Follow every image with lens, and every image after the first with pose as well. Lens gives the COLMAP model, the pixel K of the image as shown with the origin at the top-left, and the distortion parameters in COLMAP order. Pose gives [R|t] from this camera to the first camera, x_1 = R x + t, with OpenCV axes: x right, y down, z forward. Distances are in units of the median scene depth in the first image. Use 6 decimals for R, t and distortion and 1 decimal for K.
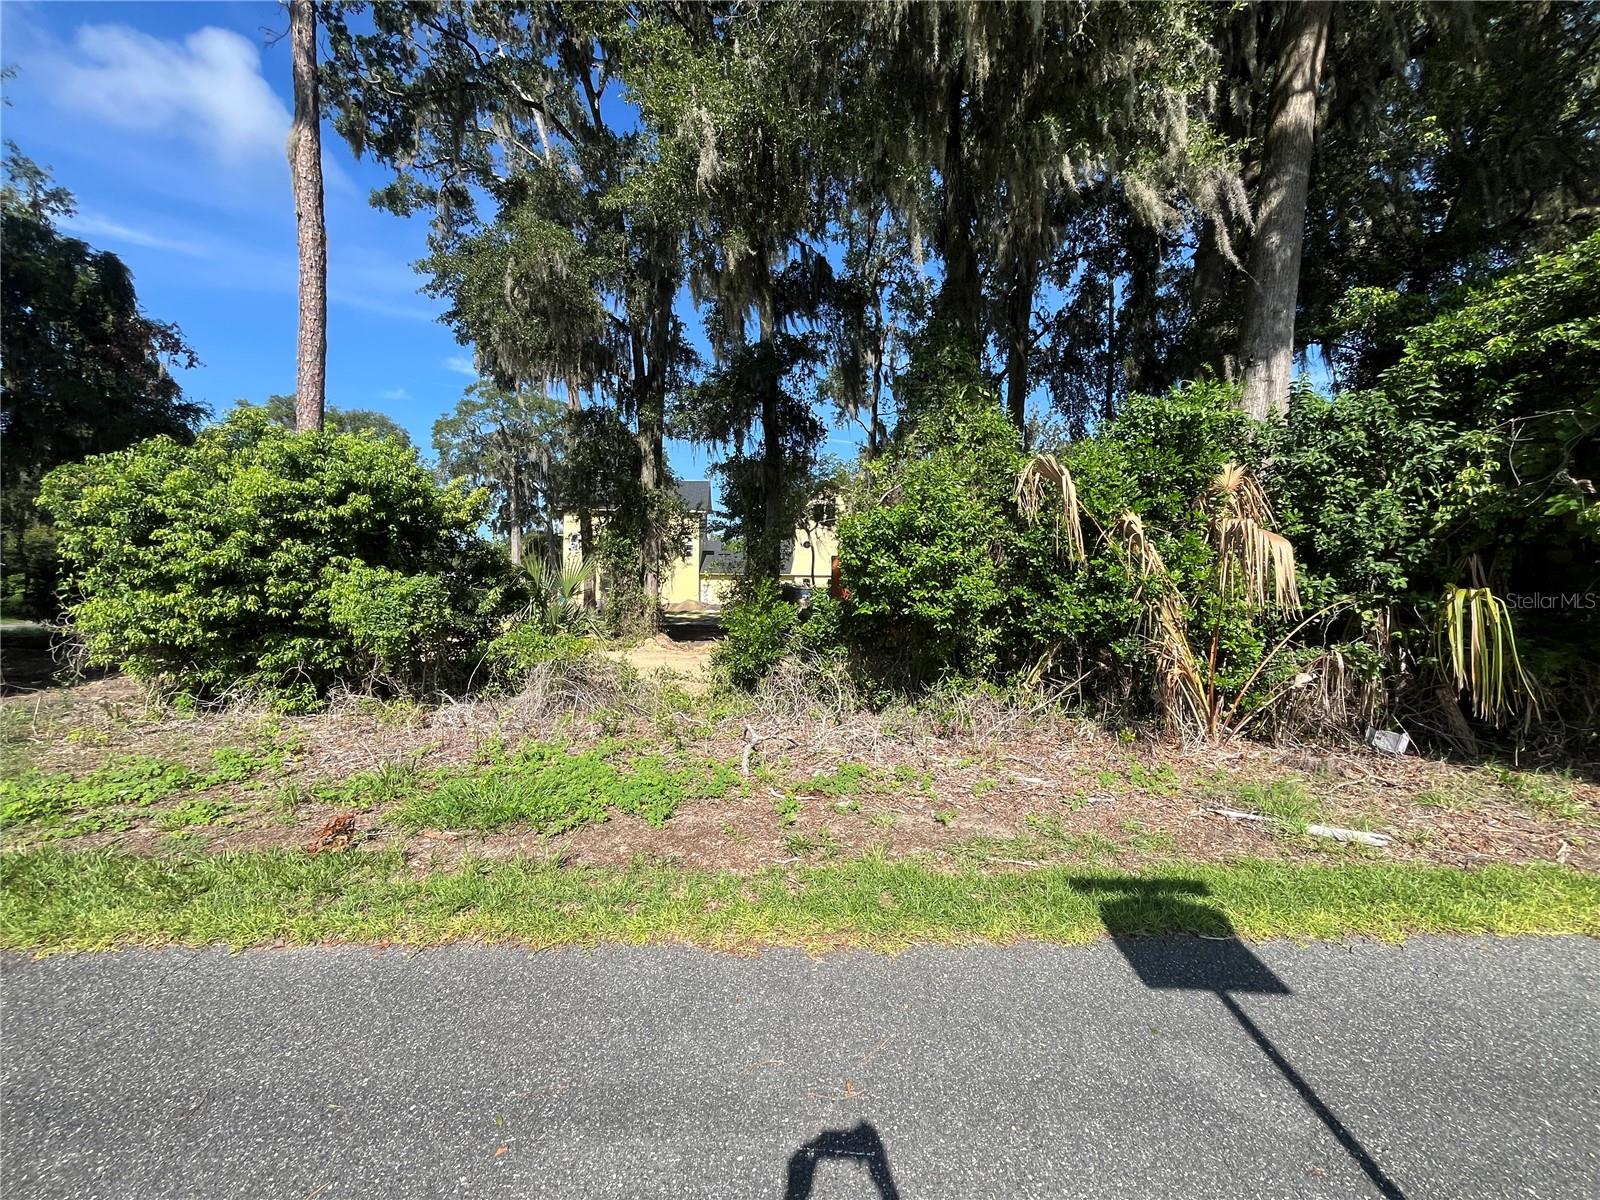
lens RADIAL K [[652.7, 0, 798.4], [0, 652.7, 598.5], [0, 0, 1]] dist [-0.003205, 0.000471]
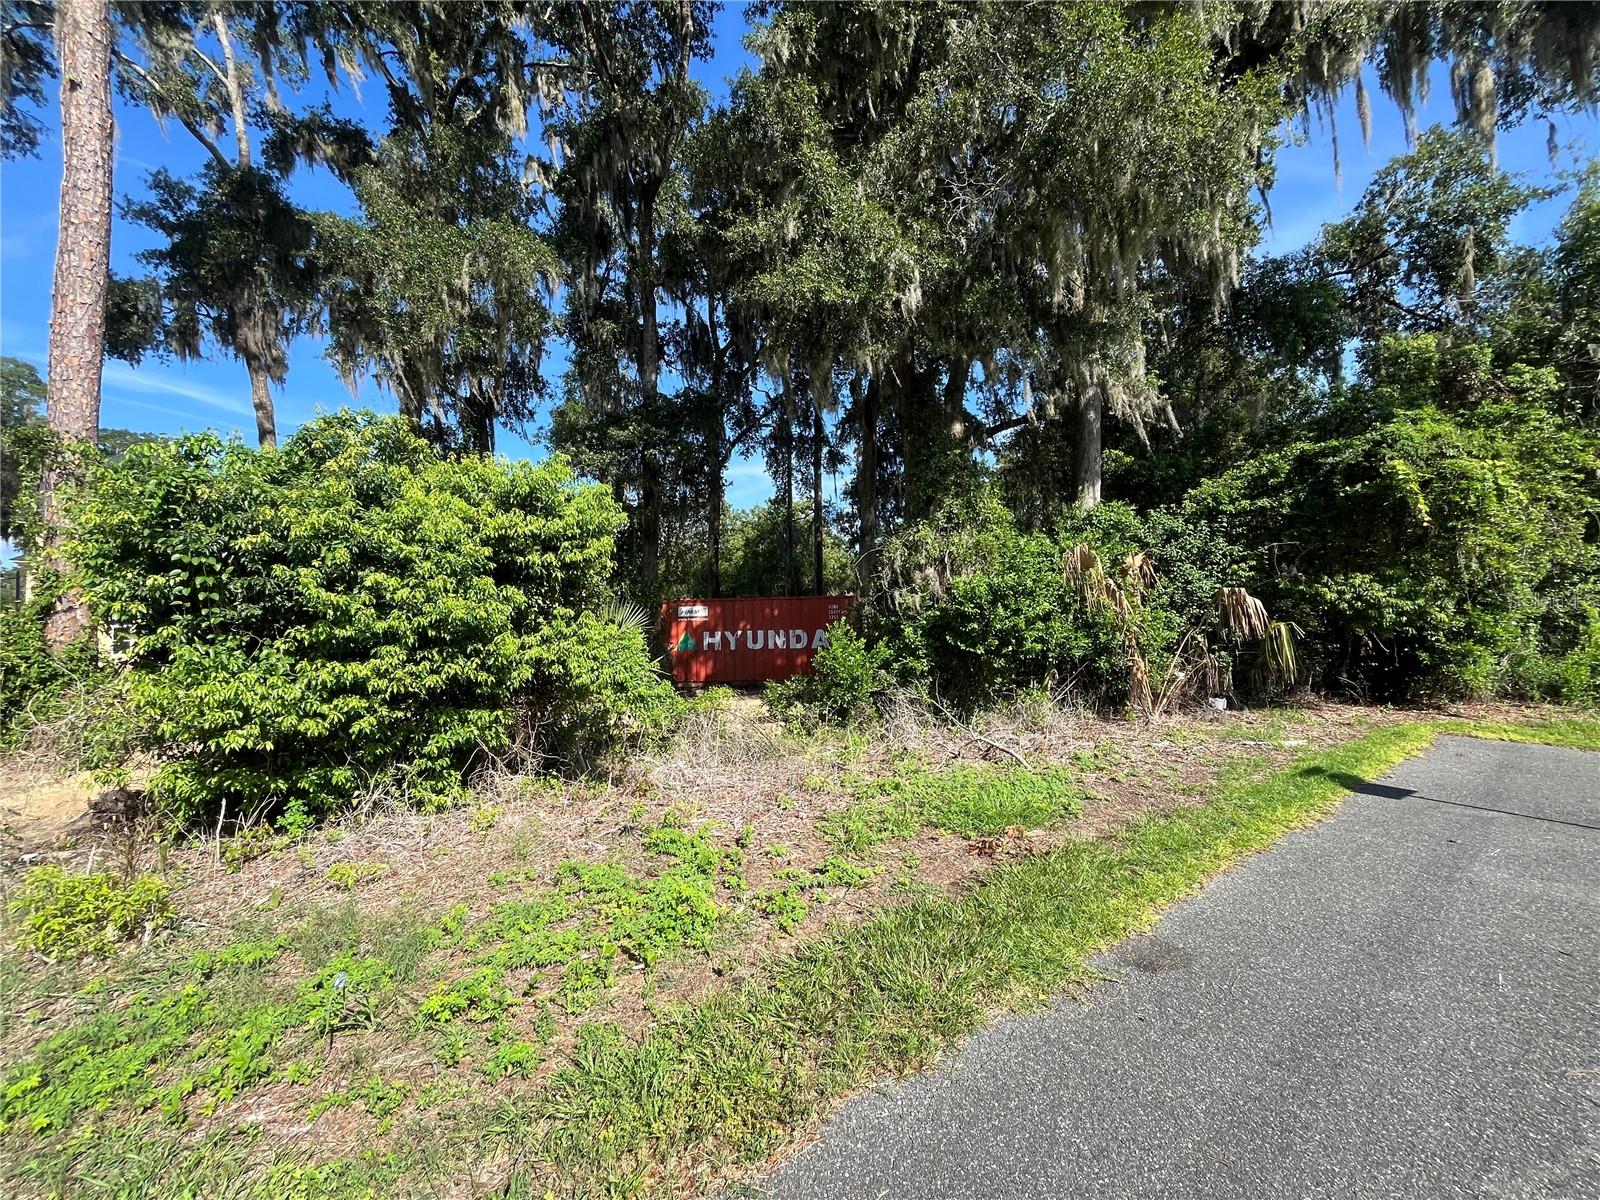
lens RADIAL K [[652.7, 0, 798.4], [0, 652.7, 598.5], [0, 0, 1]] dist [-0.003205, 0.000471]
pose [[0.809585, 0.004245, 0.586987, -0.987237], [0.031290, 0.998240, -0.050375, -0.024626], [-0.586168, 0.059150, 0.808028, 0.127432]]
